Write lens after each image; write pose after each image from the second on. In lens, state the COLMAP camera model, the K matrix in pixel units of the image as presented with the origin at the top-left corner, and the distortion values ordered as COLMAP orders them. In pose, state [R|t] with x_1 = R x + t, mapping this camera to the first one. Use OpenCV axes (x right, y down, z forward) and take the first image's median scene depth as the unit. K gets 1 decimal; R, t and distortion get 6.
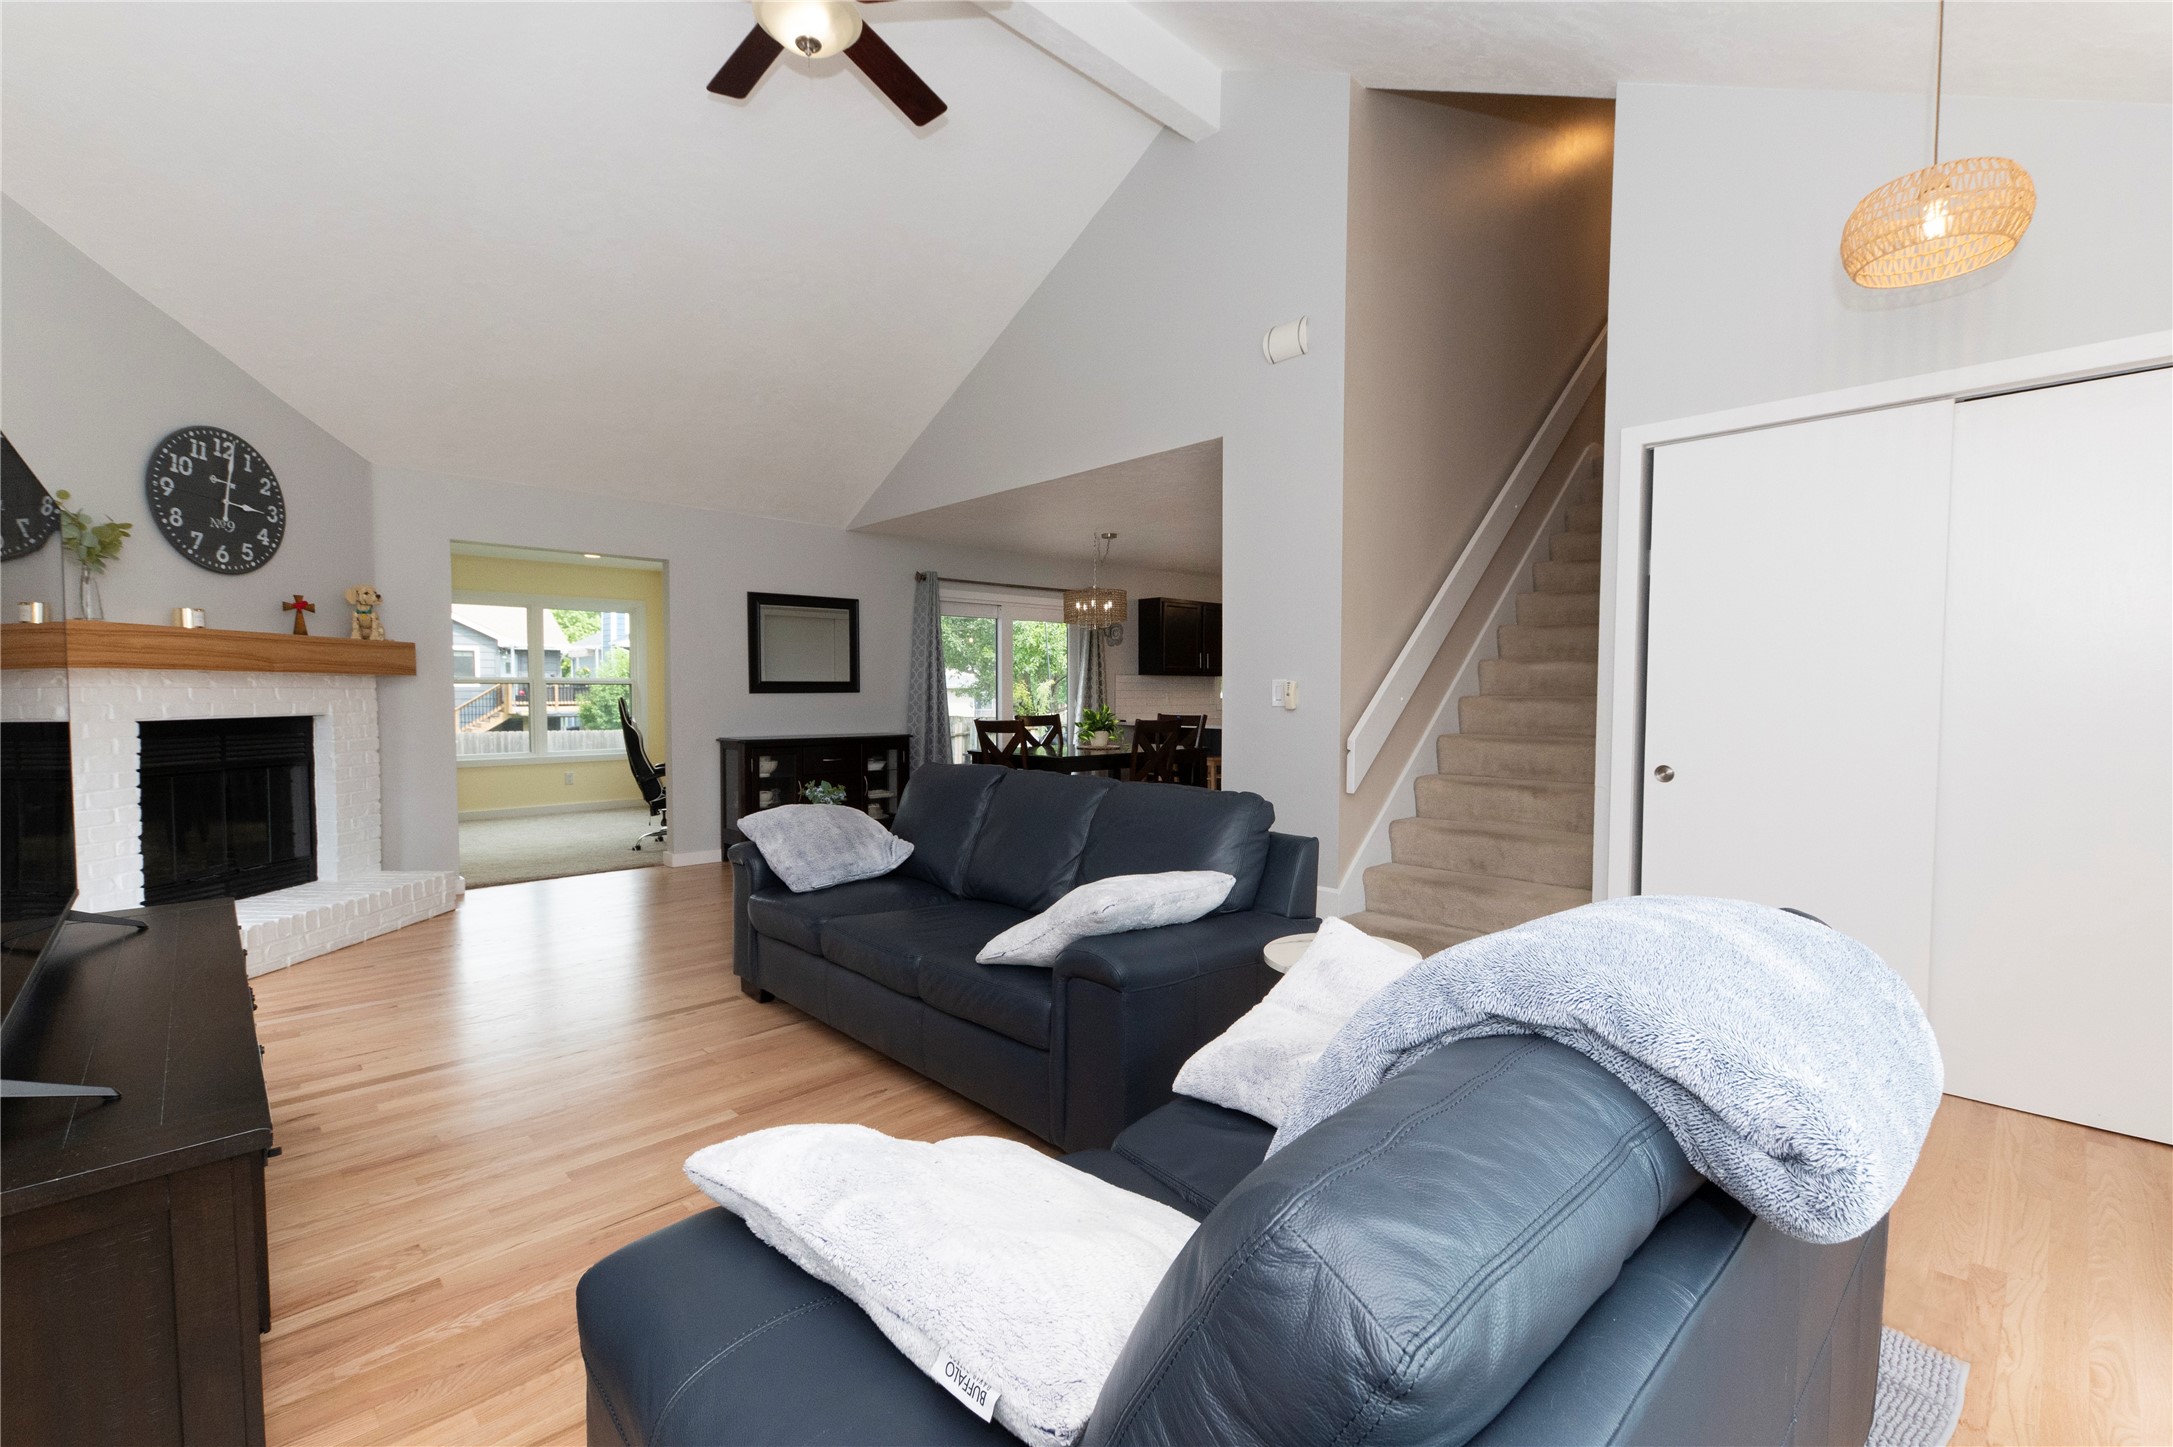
lens RADIAL K [[939.1, 0, 1091.2], [0, 939.1, 728.3], [0, 0, 1]] dist [0.009141, -0.001086]
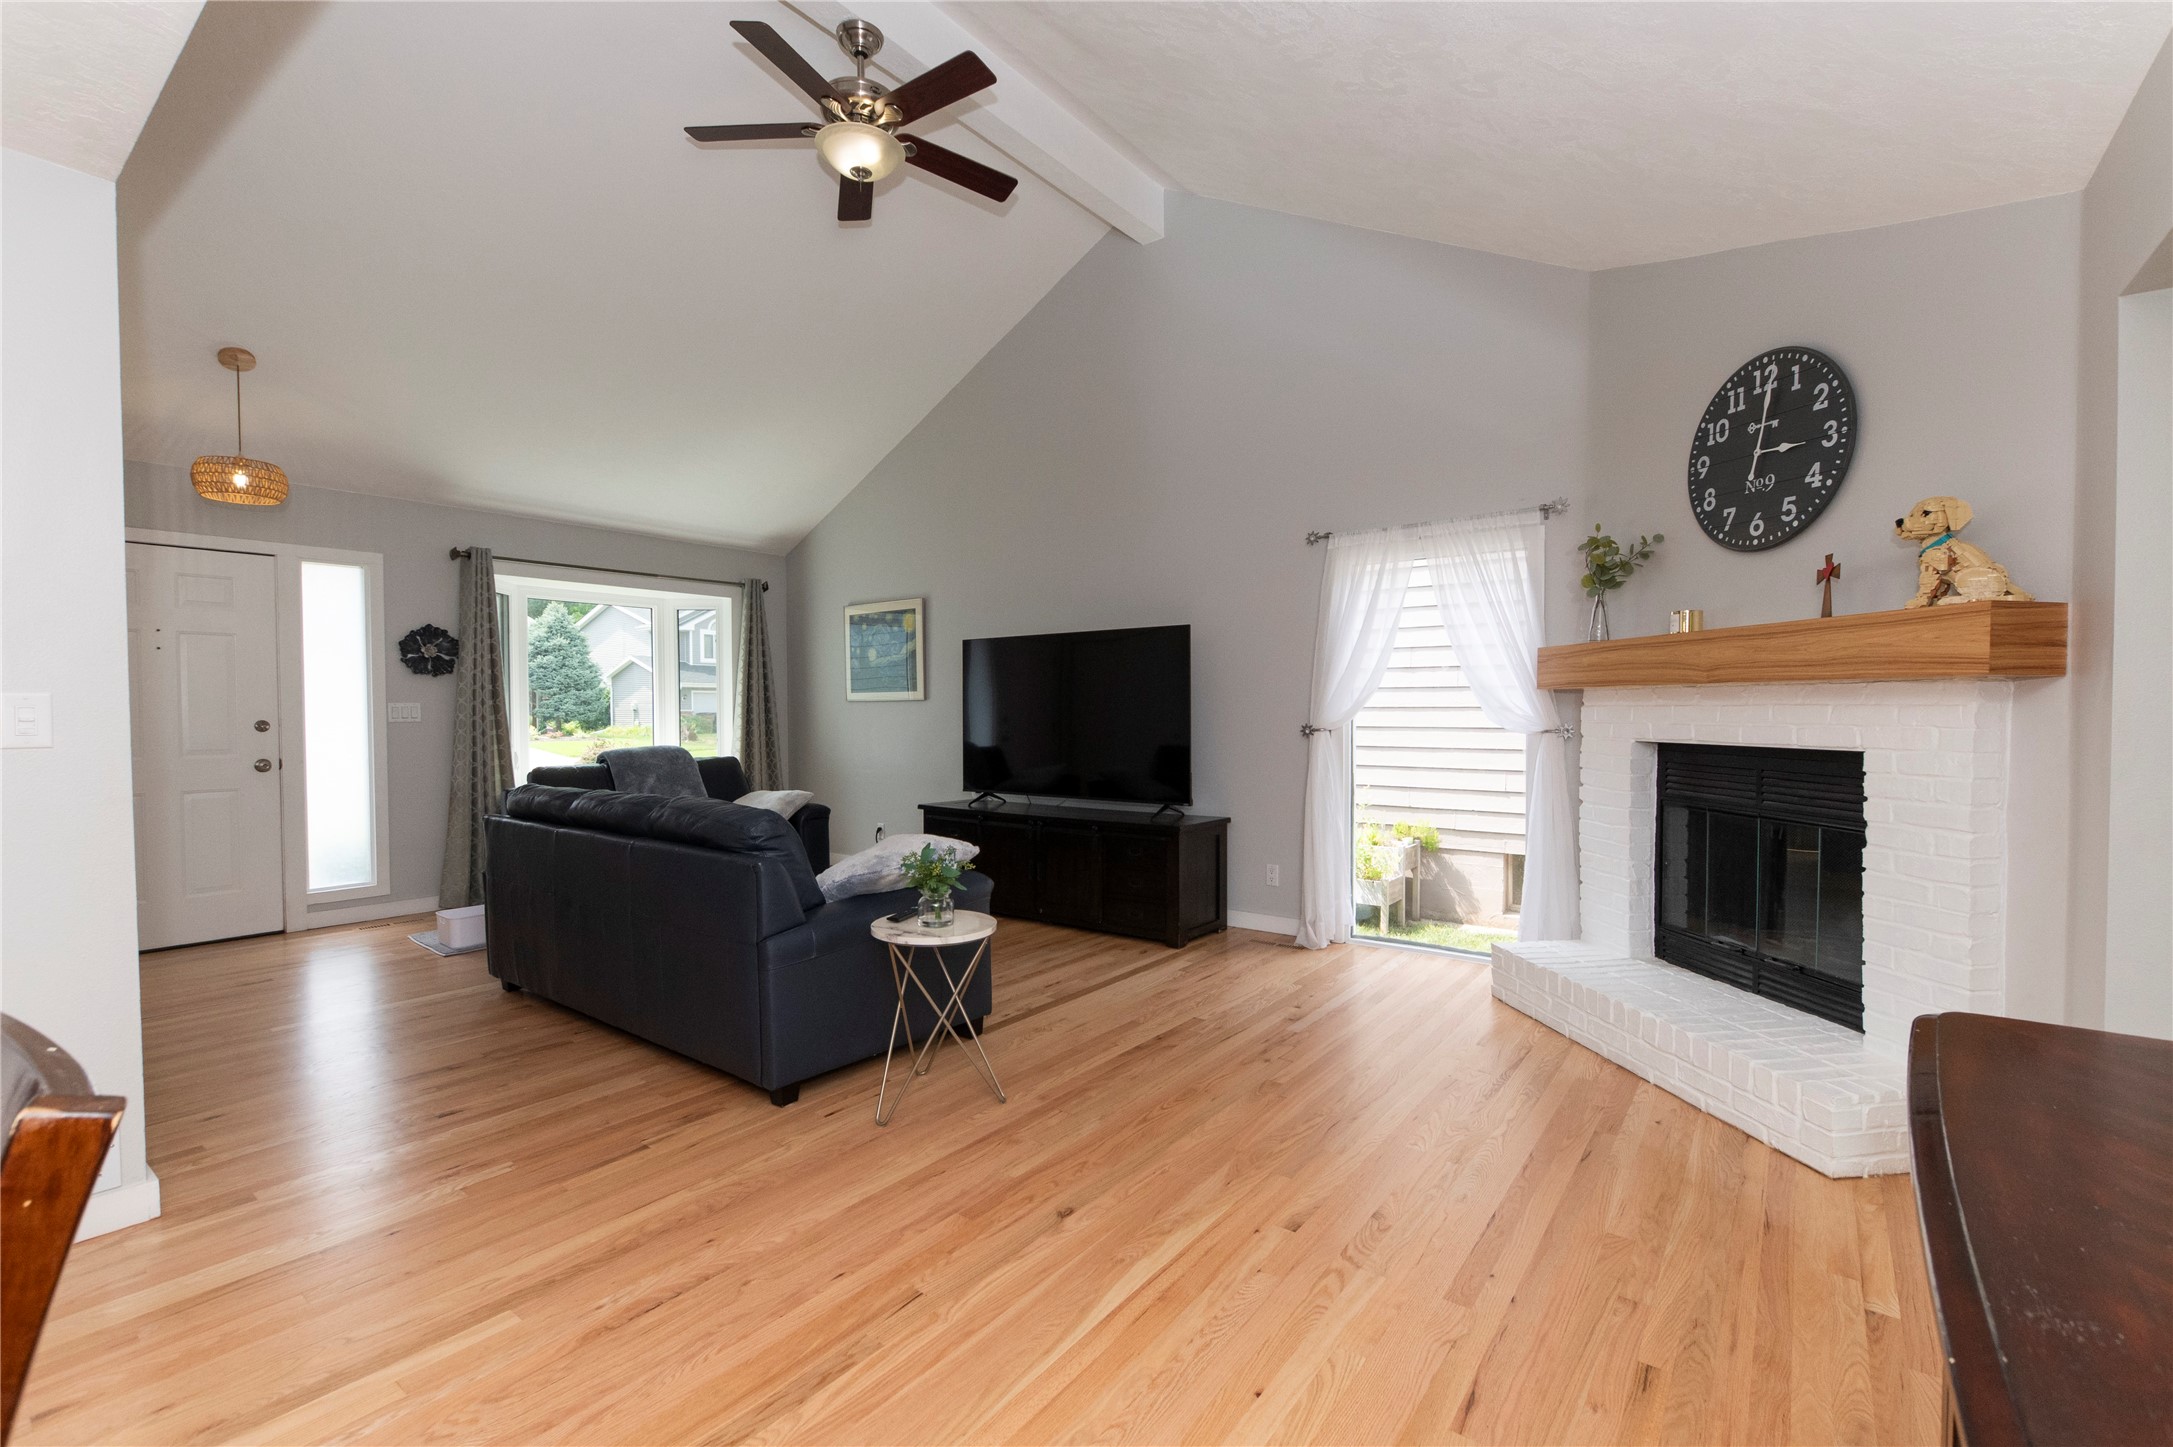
lens RADIAL K [[939.1, 0, 1089.3], [0, 939.1, 728.4], [0, 0, 1]] dist [0.009141, -0.001086]
pose [[-0.986382, 0.008440, -0.164257, -0.271116], [-0.001985, 0.997999, 0.063201, -0.068633], [0.164461, 0.062667, -0.984391, 1.609805]]
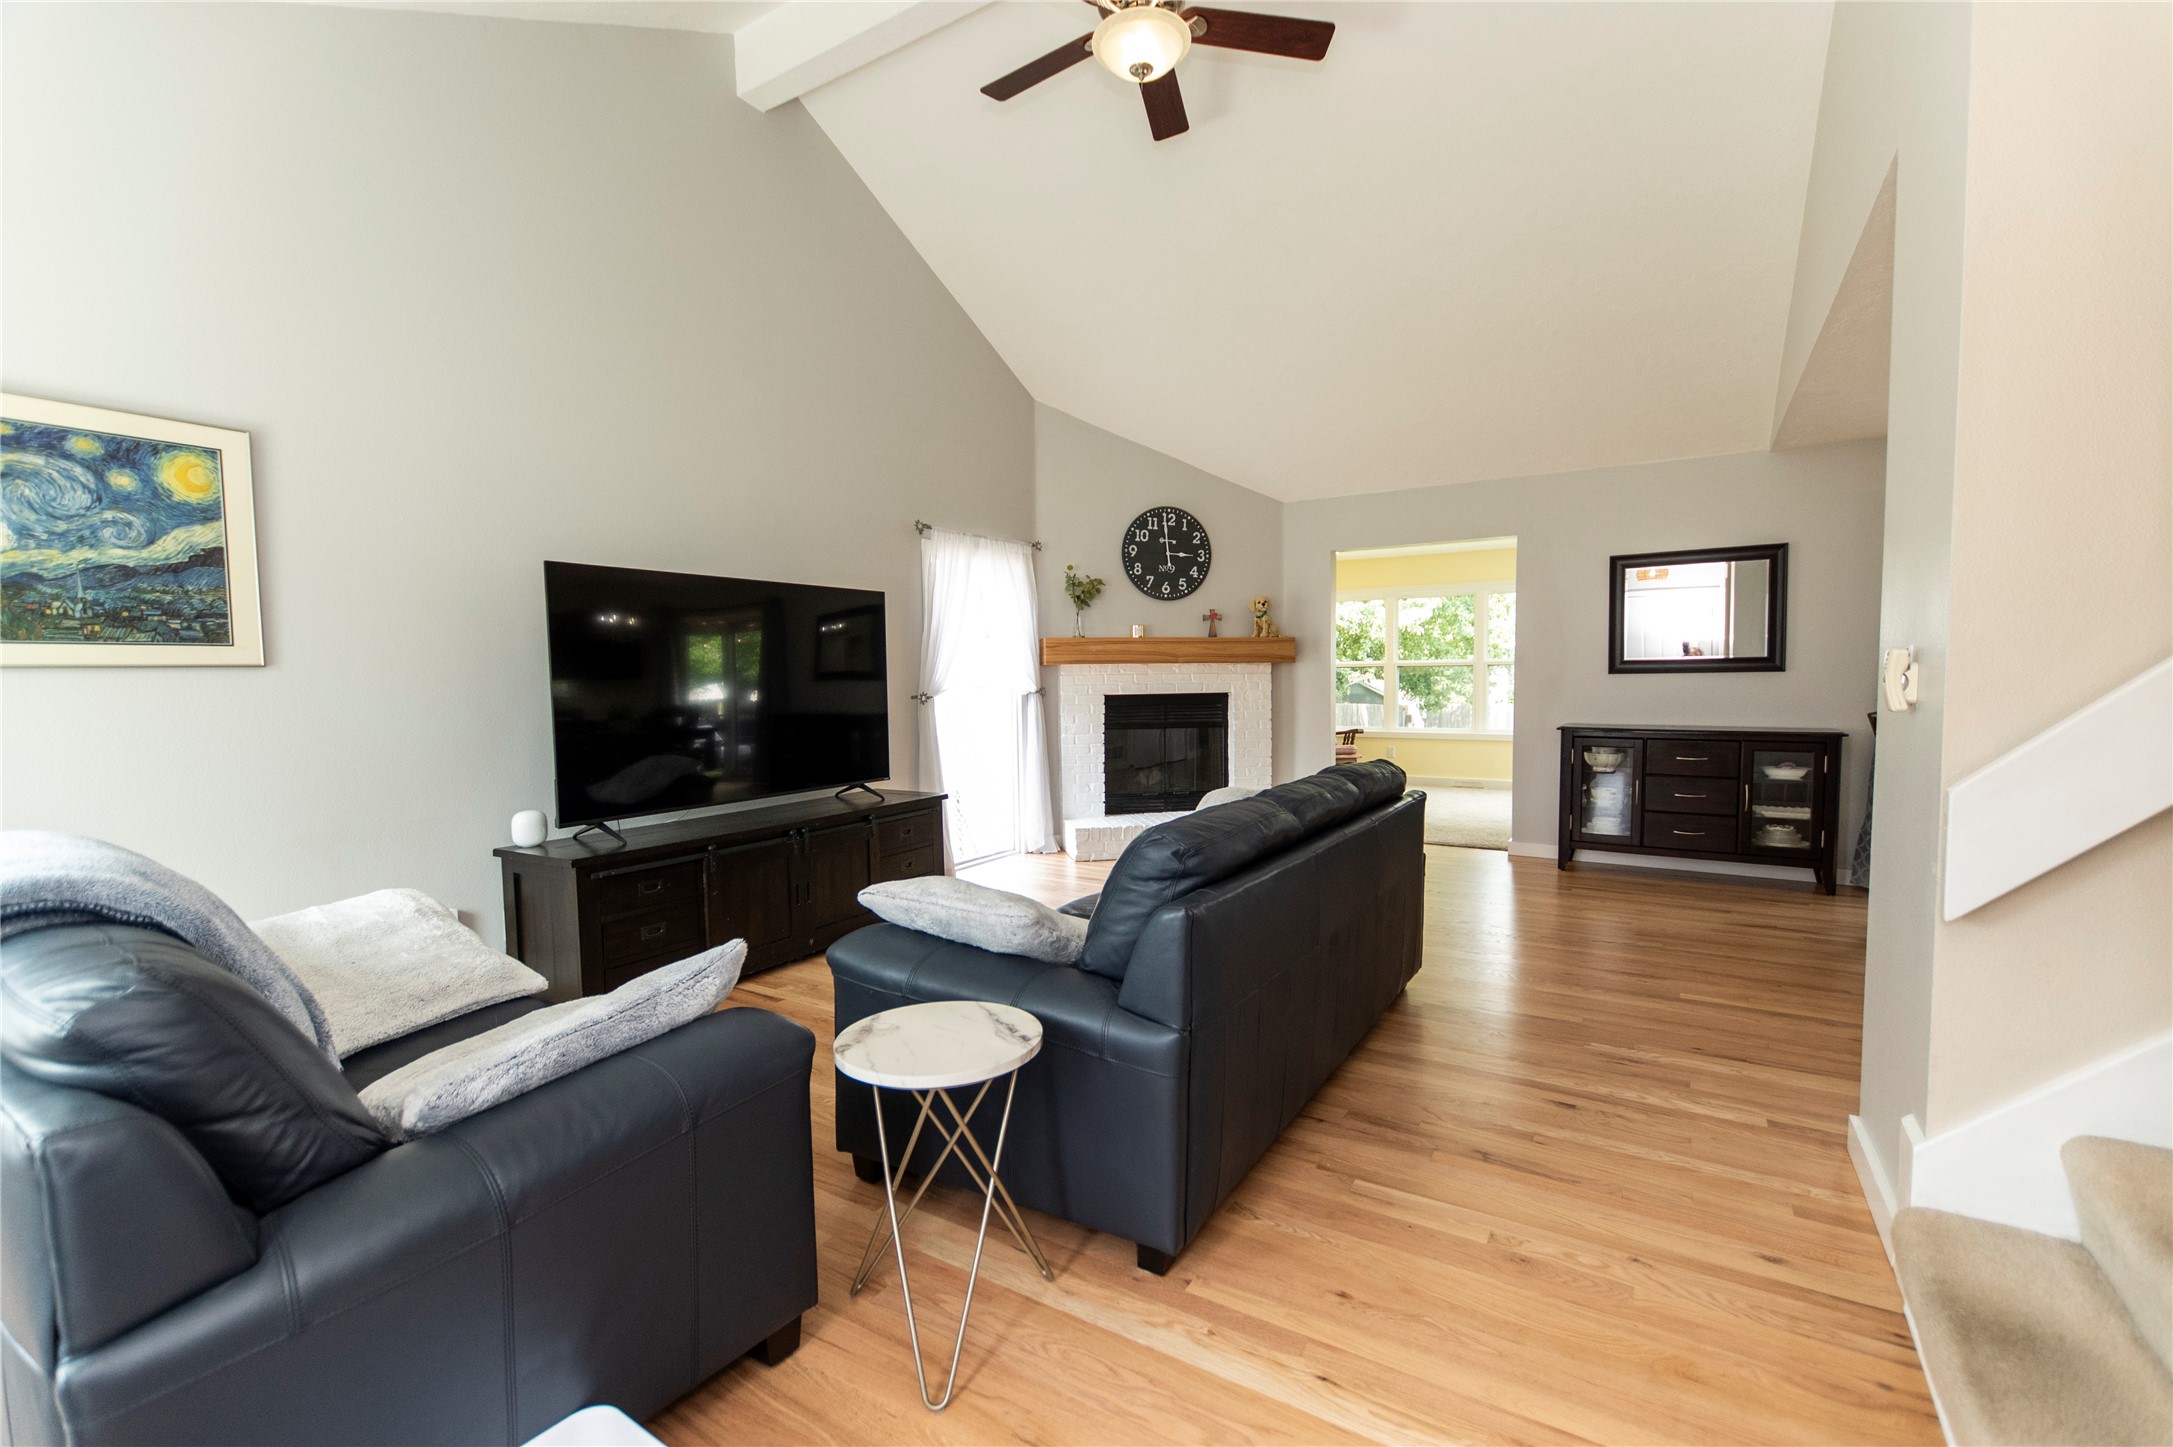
lens RADIAL K [[939.1, 0, 1094.7], [0, 939.1, 724.5], [0, 0, 1]] dist [0.009141, -0.001086]
pose [[0.249945, 0.047544, -0.967092, 0.534917], [-0.027303, 0.998743, 0.042044, -0.021673], [0.967875, 0.015896, 0.250929, 0.491955]]
